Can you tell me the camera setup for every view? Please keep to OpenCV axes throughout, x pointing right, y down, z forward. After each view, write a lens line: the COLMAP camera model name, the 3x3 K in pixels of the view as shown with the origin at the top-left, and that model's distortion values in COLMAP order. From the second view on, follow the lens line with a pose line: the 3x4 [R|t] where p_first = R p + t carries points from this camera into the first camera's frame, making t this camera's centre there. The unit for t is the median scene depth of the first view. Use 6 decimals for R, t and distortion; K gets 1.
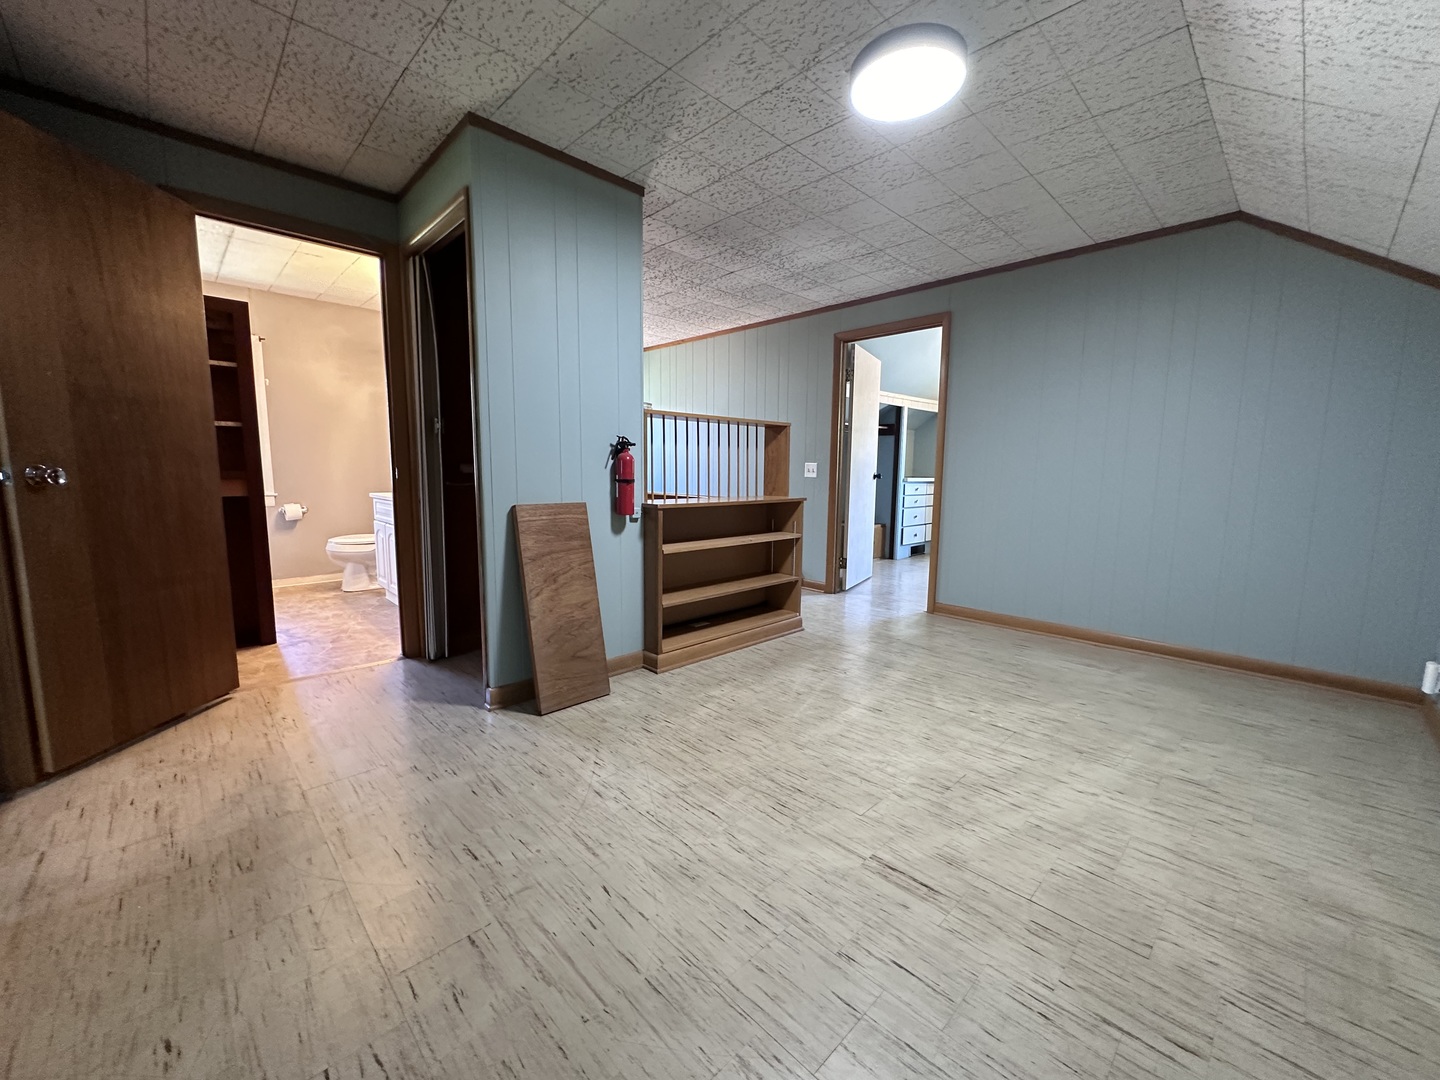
lens RADIAL K [[576.5, 0, 722.8], [0, 576.5, 537.7], [0, 0, 1]] dist [-0.004120, 0.000663]
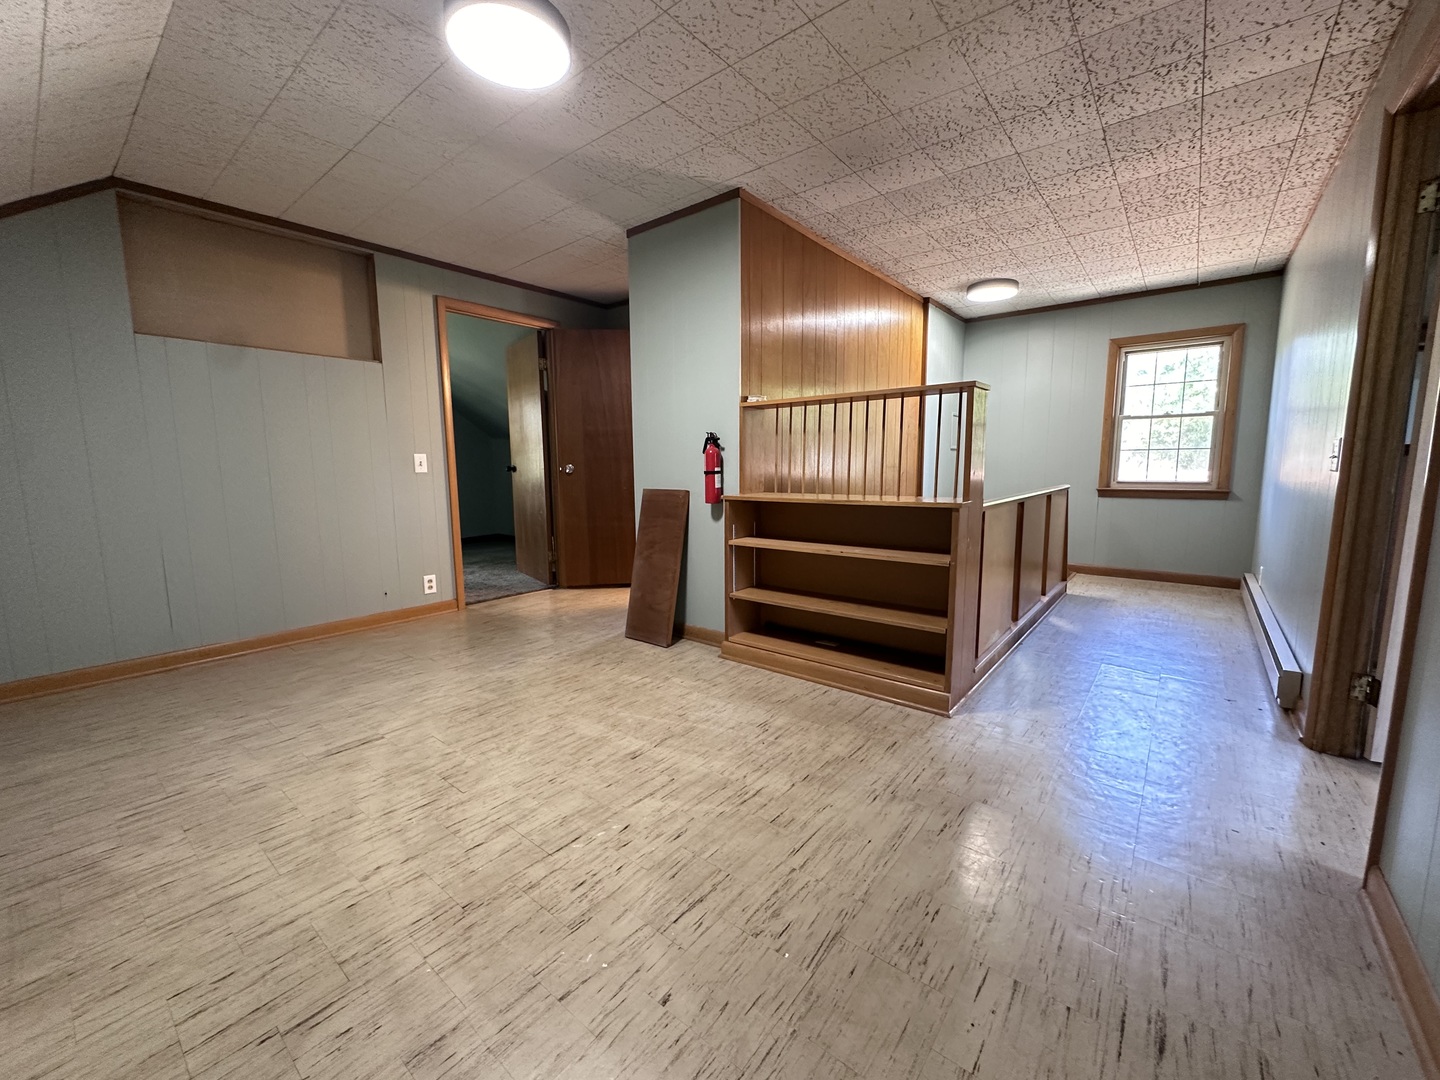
lens RADIAL K [[576.5, 0, 722.7], [0, 576.5, 541.9], [0, 0, 1]] dist [-0.004120, 0.000663]
pose [[0.113511, 0.120977, -0.986144, 1.171817], [-0.107087, 0.988267, 0.108911, -0.113240], [0.987749, 0.093240, 0.125134, 1.111456]]
